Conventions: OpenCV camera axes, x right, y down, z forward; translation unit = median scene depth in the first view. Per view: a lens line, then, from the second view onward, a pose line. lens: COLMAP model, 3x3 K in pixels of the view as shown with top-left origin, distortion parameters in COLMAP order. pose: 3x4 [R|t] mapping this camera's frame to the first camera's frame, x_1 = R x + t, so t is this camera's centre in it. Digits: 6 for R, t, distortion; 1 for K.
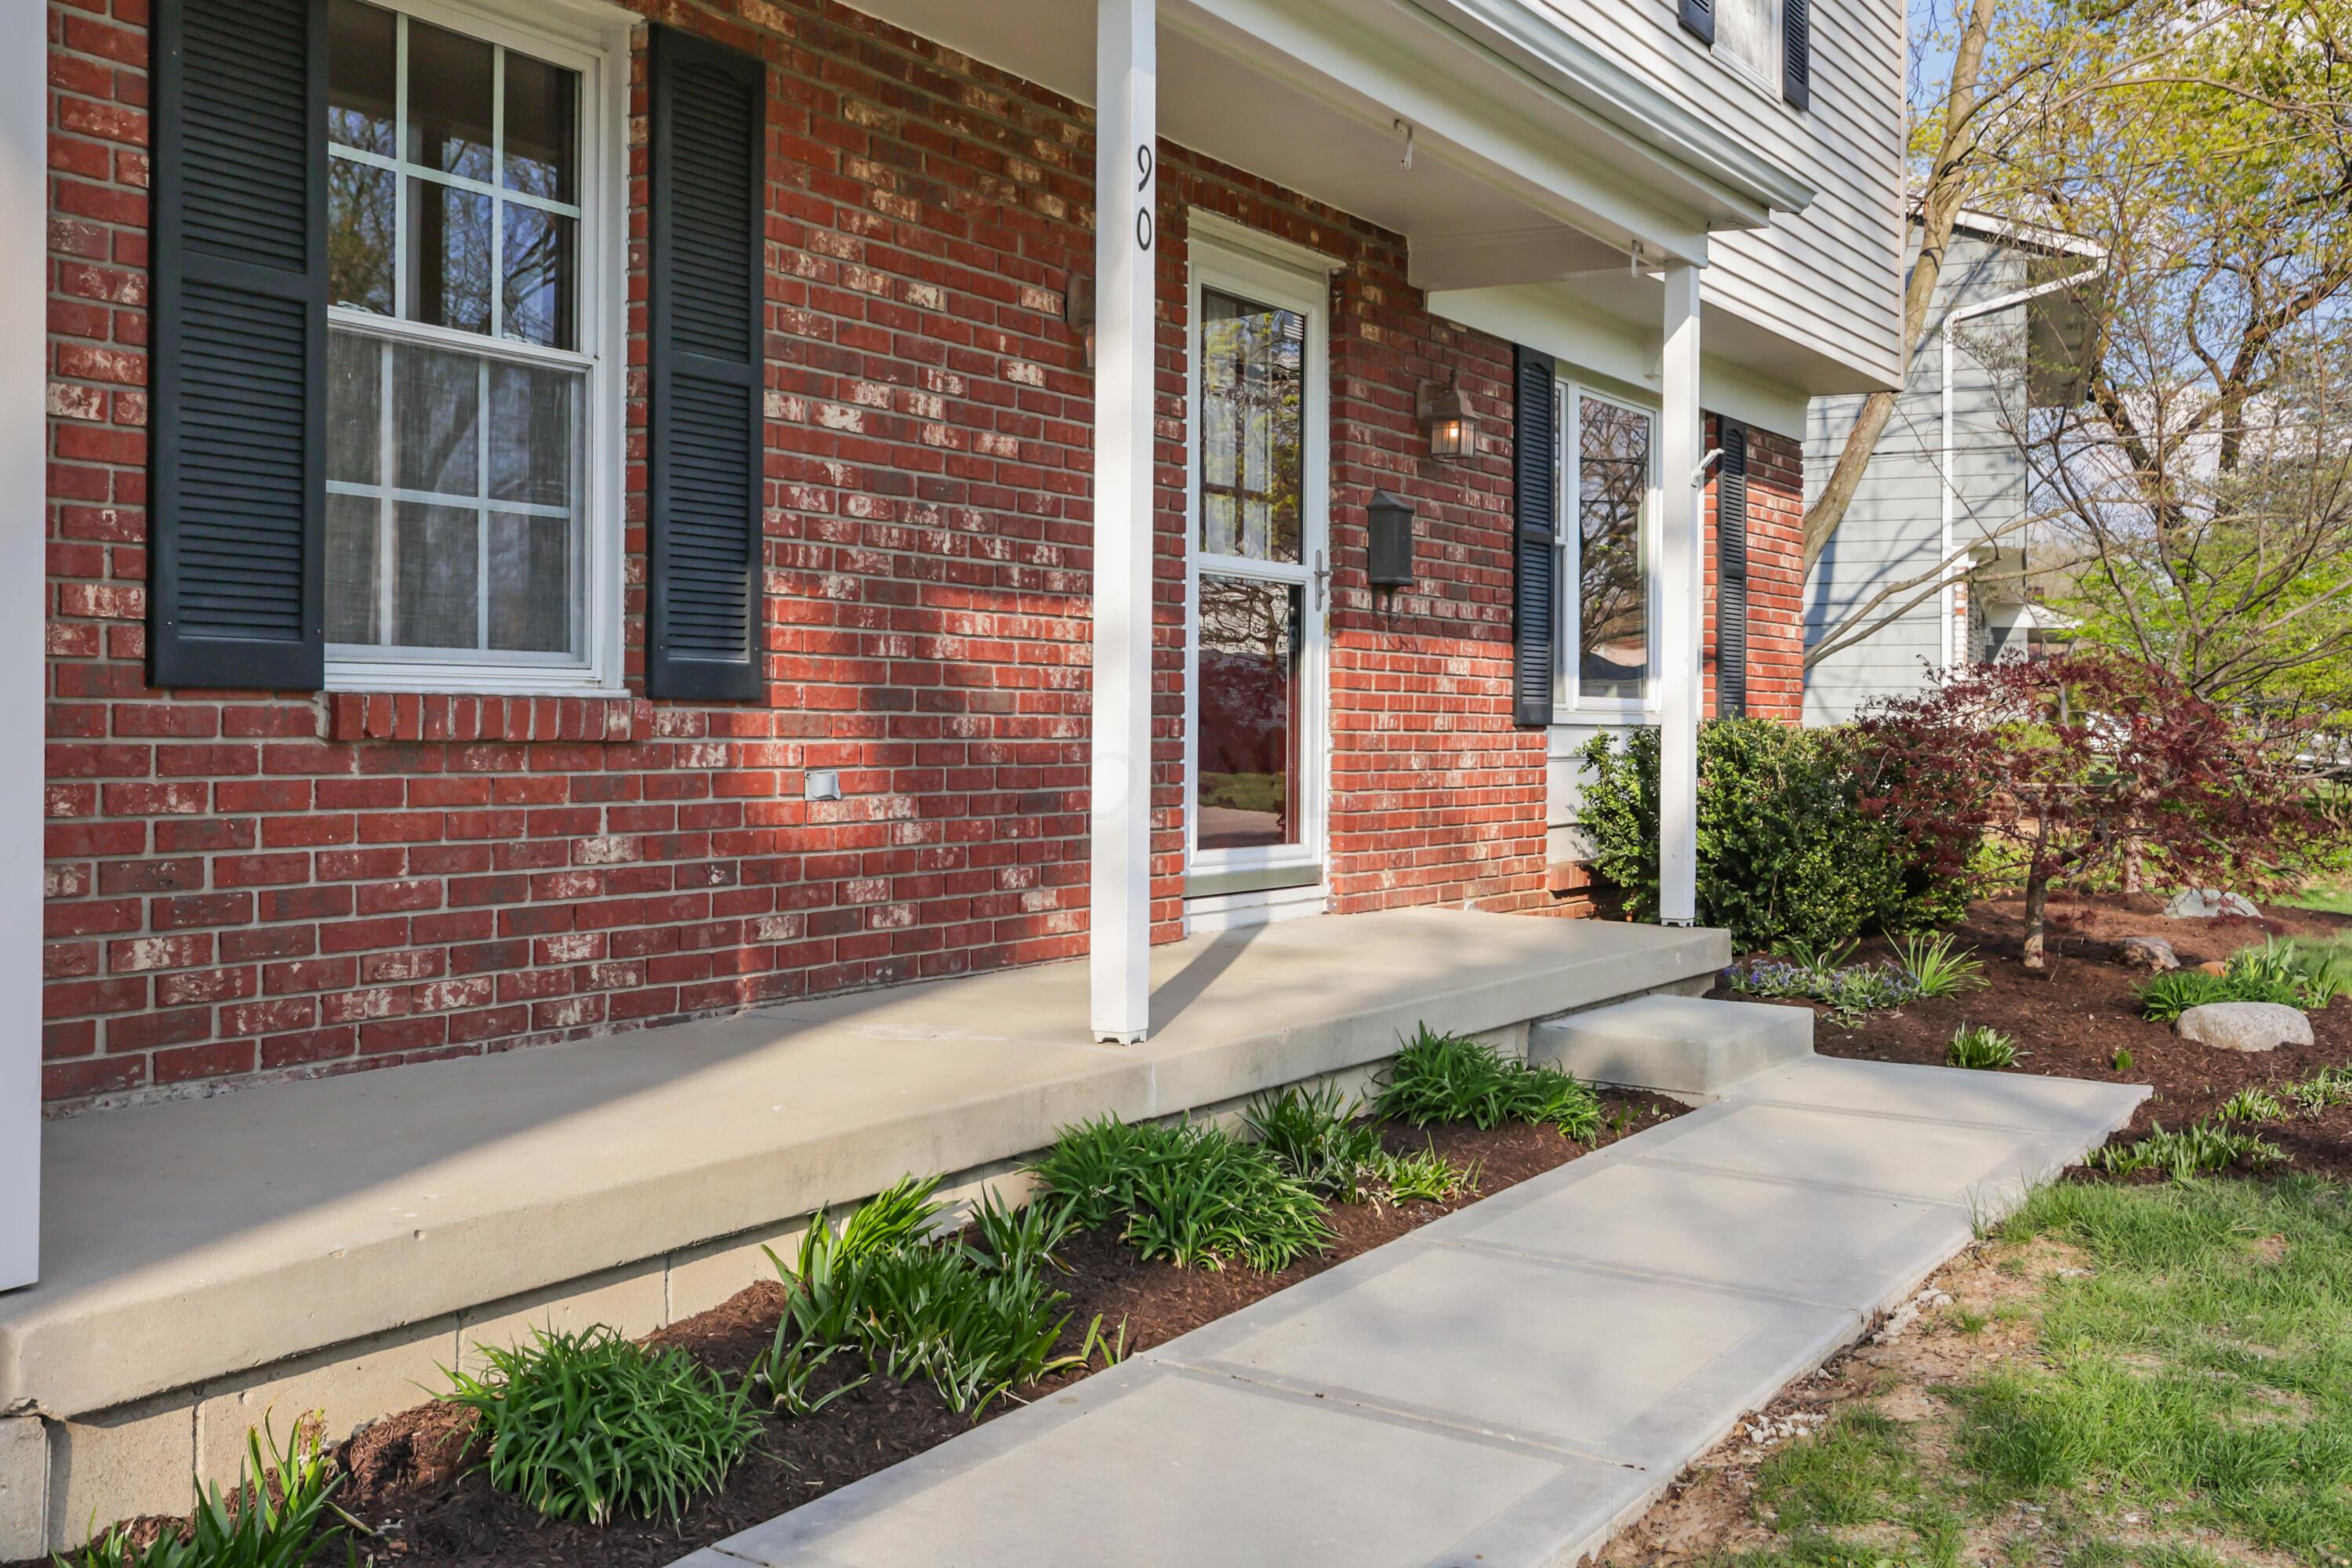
lens RADIAL K [[2328.8, 0, 1166.8], [0, 2328.8, 759.8], [0, 0, 1]] dist [0.058905, 0.000000]
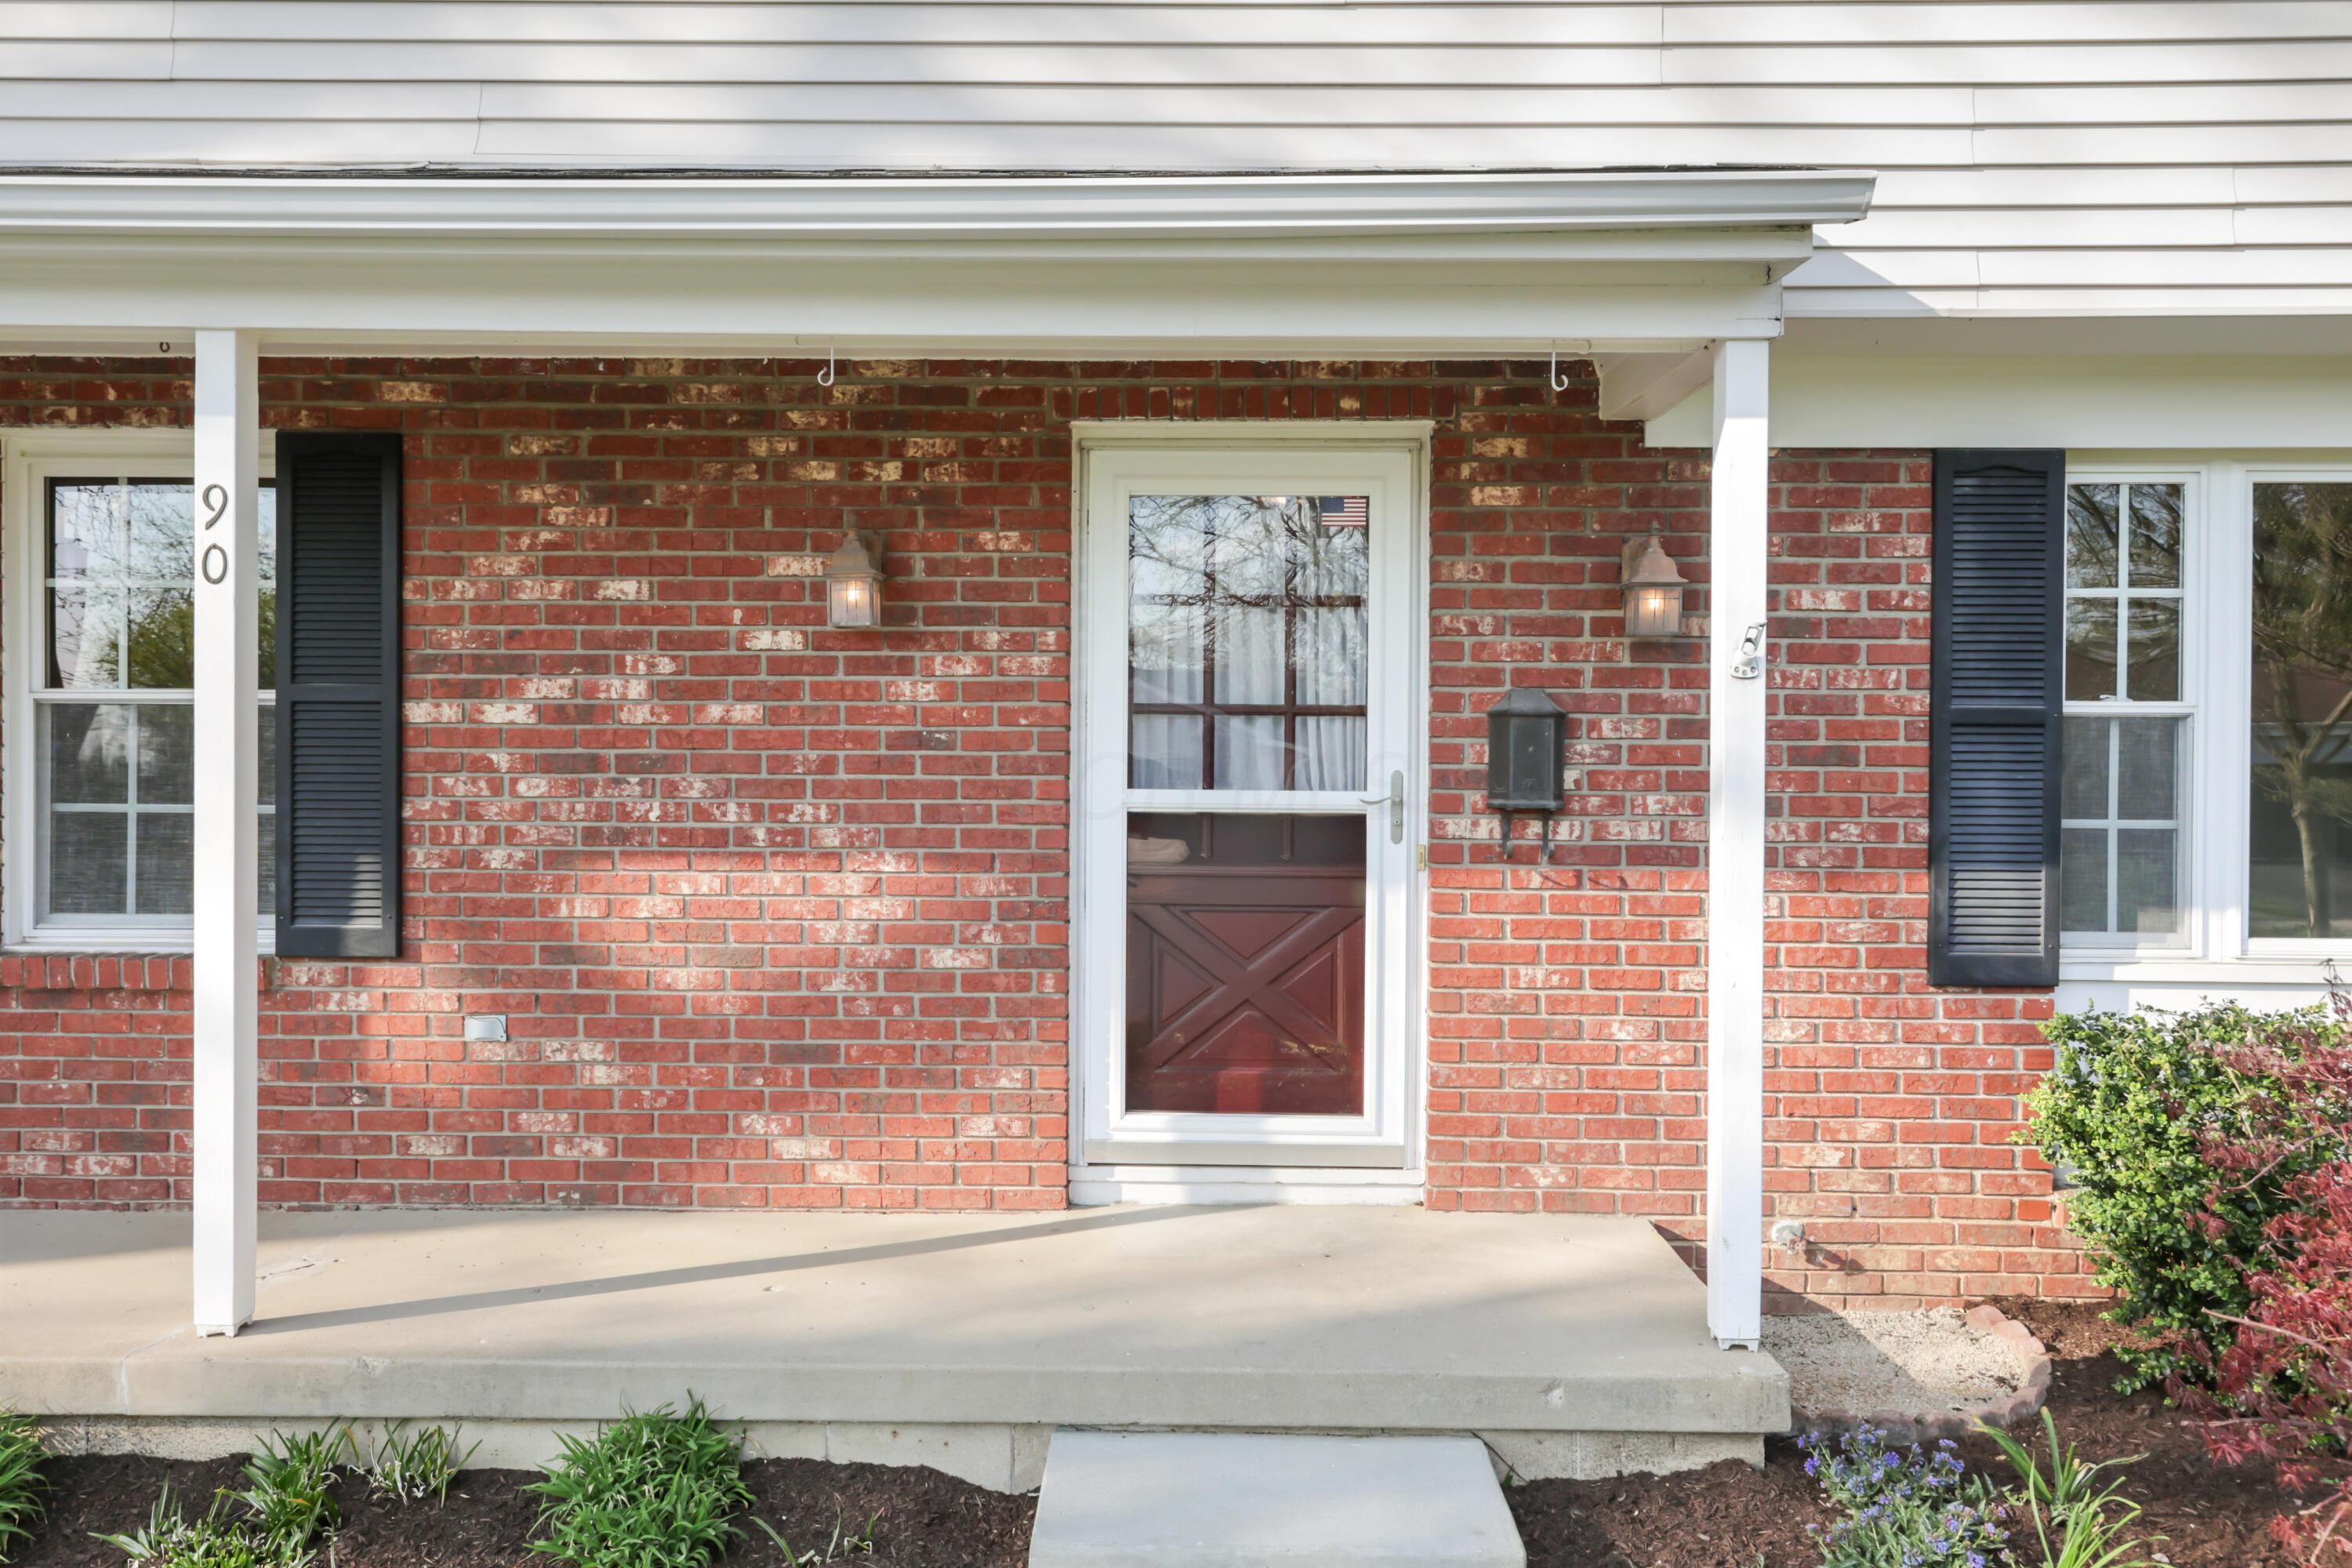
lens RADIAL K [[1676.5, 0, 1168.5], [0, 1676.5, 790.7], [0, 0, 1]] dist [0.009619, 0.008117]
pose [[0.510706, 0.020562, -0.859510, 0.729576], [-0.013628, 0.999782, 0.015820, -0.123104], [0.859648, 0.003634, 0.510875, 0.839218]]
